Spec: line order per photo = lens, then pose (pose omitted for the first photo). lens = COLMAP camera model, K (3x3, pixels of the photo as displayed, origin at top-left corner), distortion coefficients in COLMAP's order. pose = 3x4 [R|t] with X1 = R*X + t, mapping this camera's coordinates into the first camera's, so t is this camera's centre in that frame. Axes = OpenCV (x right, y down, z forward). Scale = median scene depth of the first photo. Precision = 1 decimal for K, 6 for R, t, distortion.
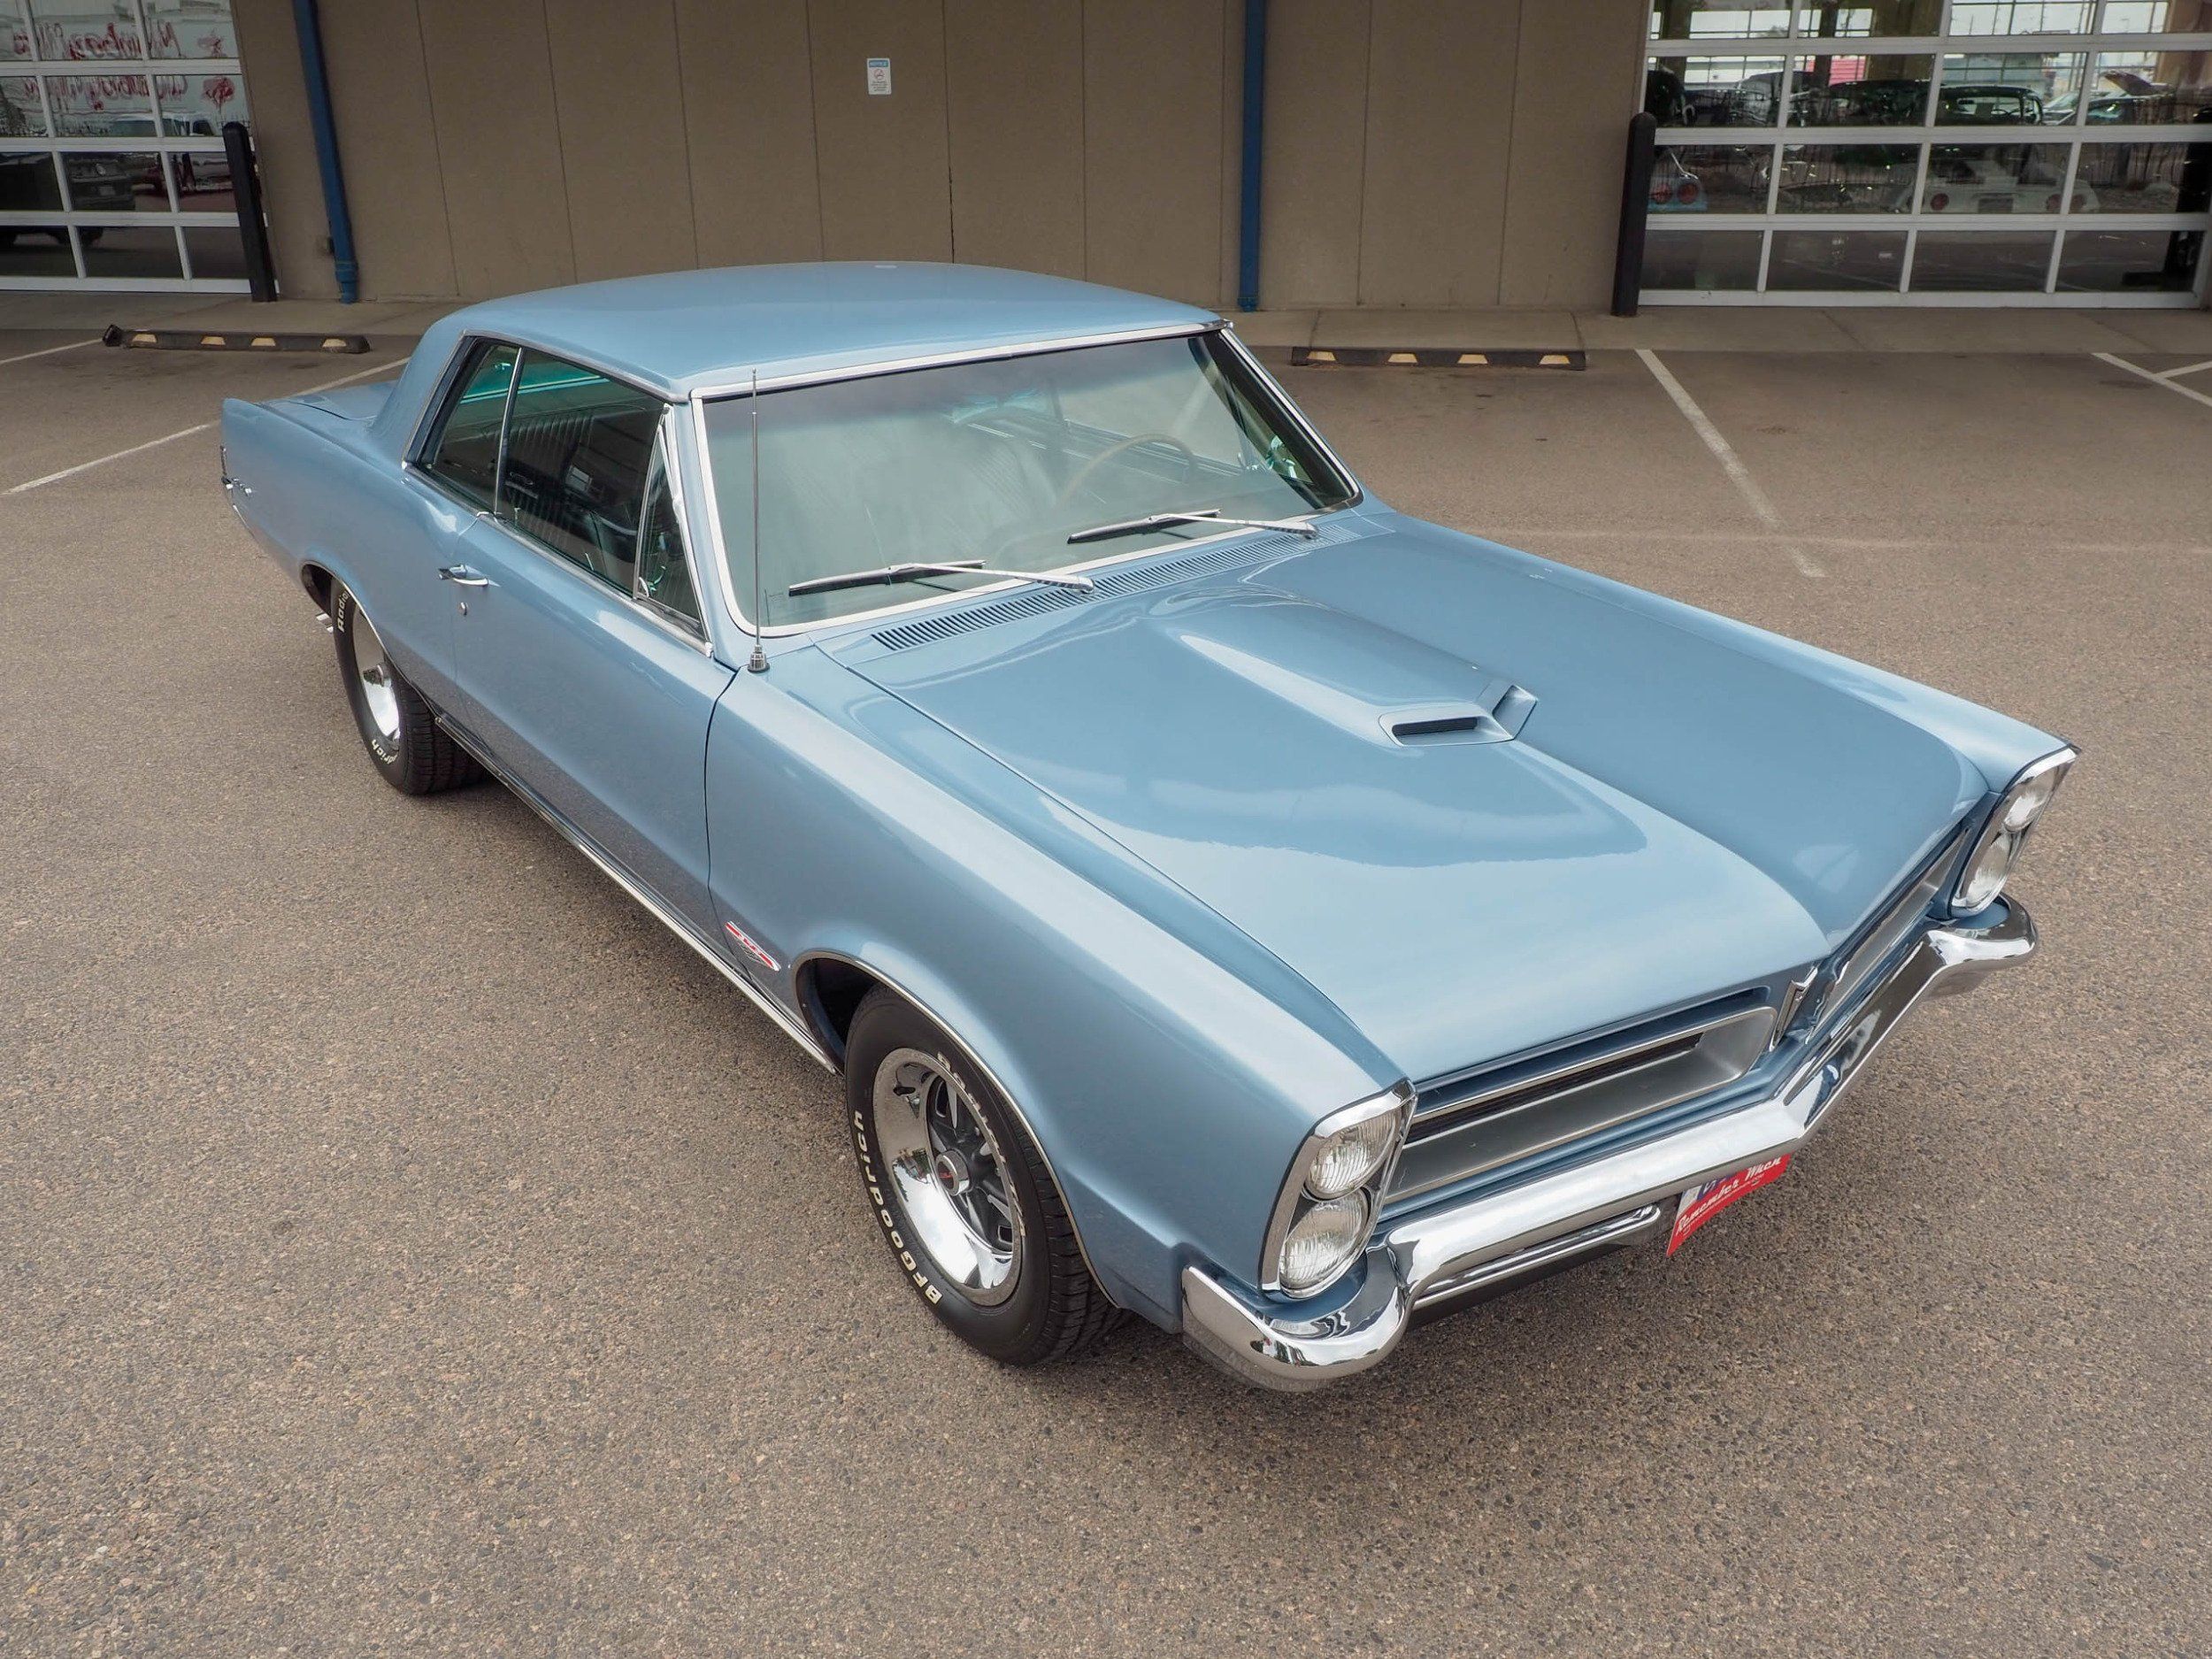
lens RADIAL K [[1820.7, 0, 1100.0], [0, 1820.7, 828.5], [0, 0, 1]] dist [0.026851, -0.010661]
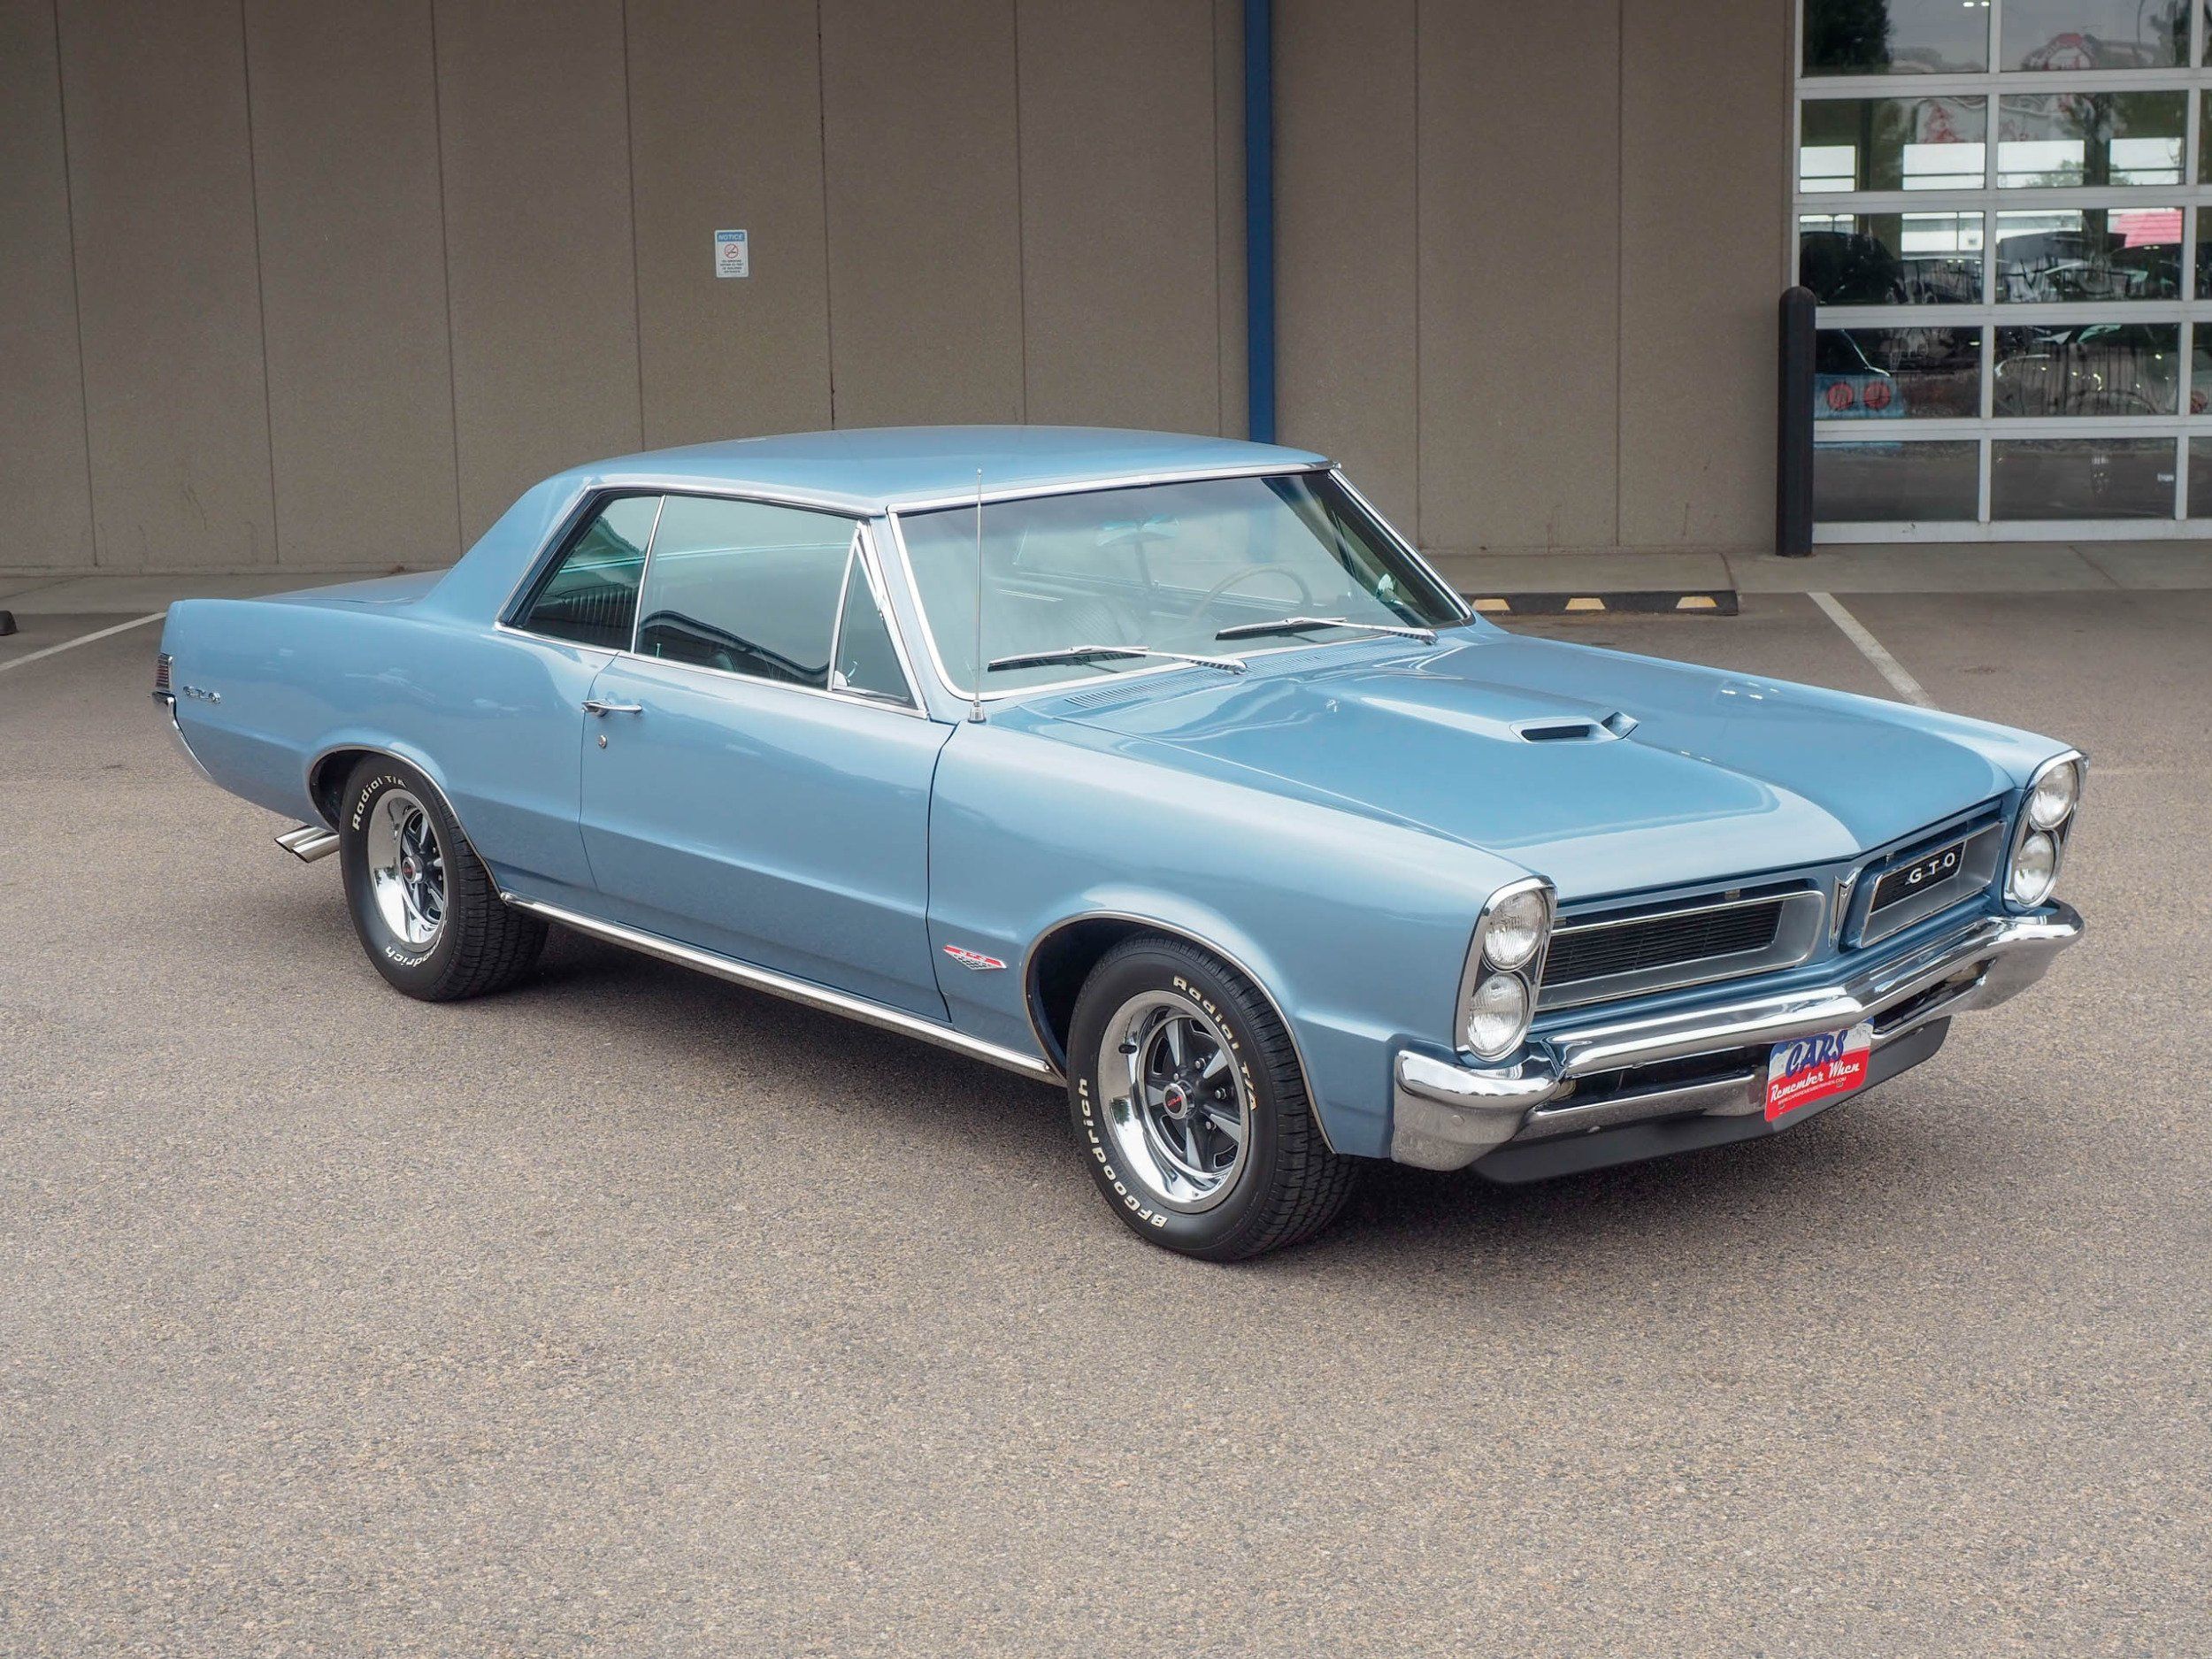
lens RADIAL K [[3498.0, 0, 1094.9], [0, 3498.0, 820.2], [0, 0, 1]] dist [0.052500, 0.000000]
pose [[0.998442, -0.020837, 0.051767, -0.067866], [0.032079, 0.973387, -0.226912, 0.143239], [-0.045662, 0.228219, 0.972539, -0.344506]]
